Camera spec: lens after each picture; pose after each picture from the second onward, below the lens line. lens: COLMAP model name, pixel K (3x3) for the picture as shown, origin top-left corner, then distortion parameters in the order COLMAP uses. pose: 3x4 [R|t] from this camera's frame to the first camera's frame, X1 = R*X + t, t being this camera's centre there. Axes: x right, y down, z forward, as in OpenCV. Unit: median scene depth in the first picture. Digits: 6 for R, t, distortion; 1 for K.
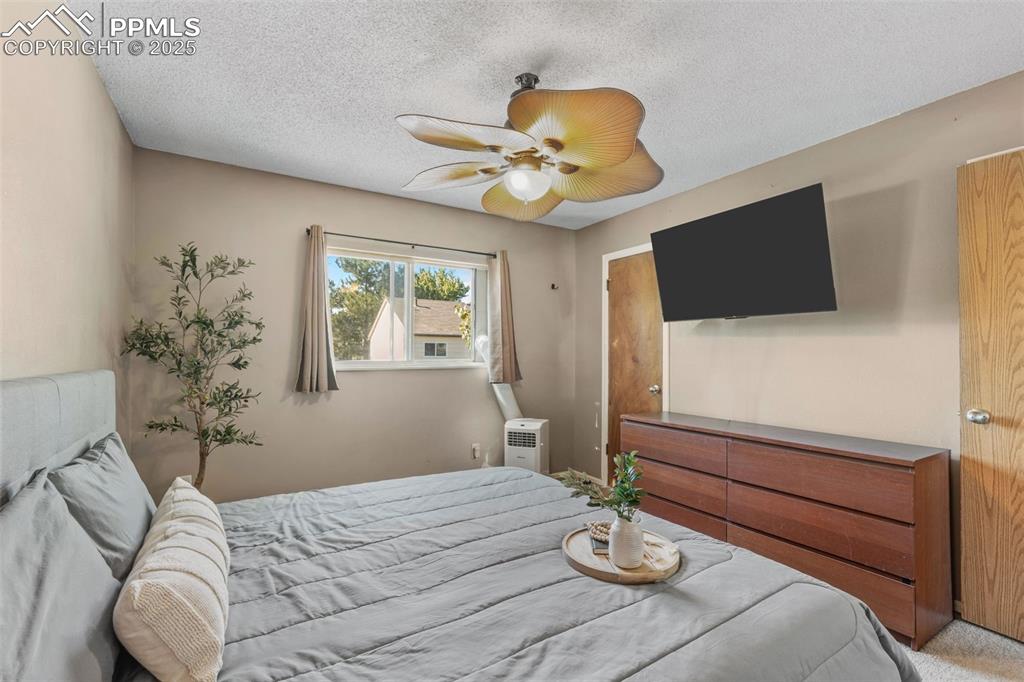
lens RADIAL K [[449.4, 0, 508.8], [0, 449.4, 342.8], [0, 0, 1]] dist [0.000771, 0.000208]
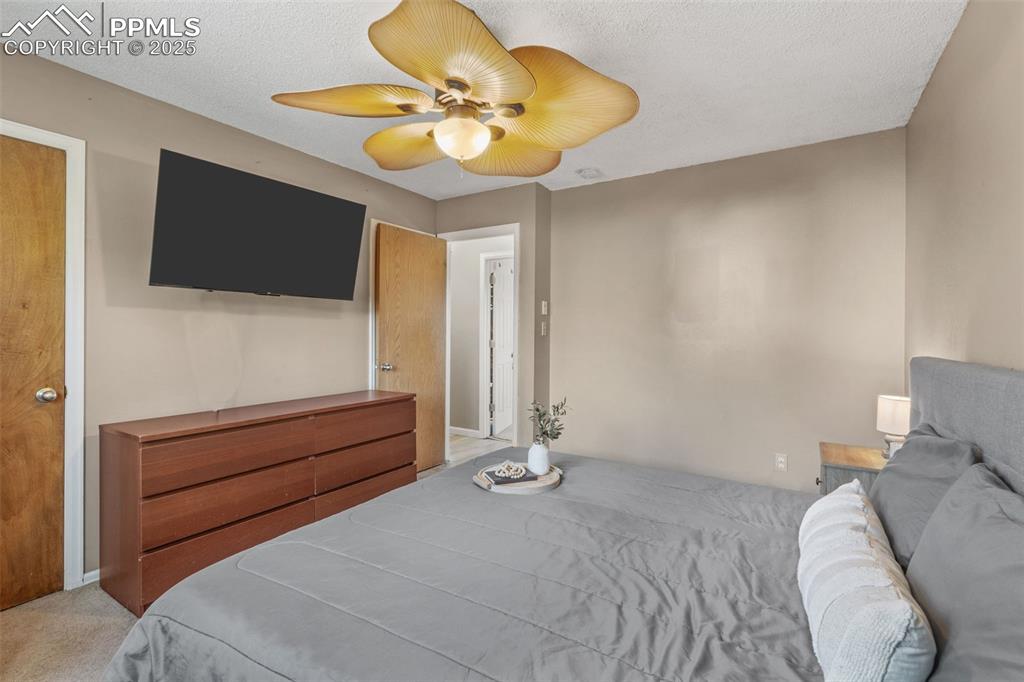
lens RADIAL K [[456.1, 0, 519.0], [0, 456.1, 335.3], [0, 0, 1]] dist [-0.009138, 0.000577]
pose [[-0.448733, -0.009305, 0.893618, -0.702950], [-0.022354, 0.999750, -0.000815, 0.021463], [-0.893386, -0.020342, -0.448828, 1.150092]]
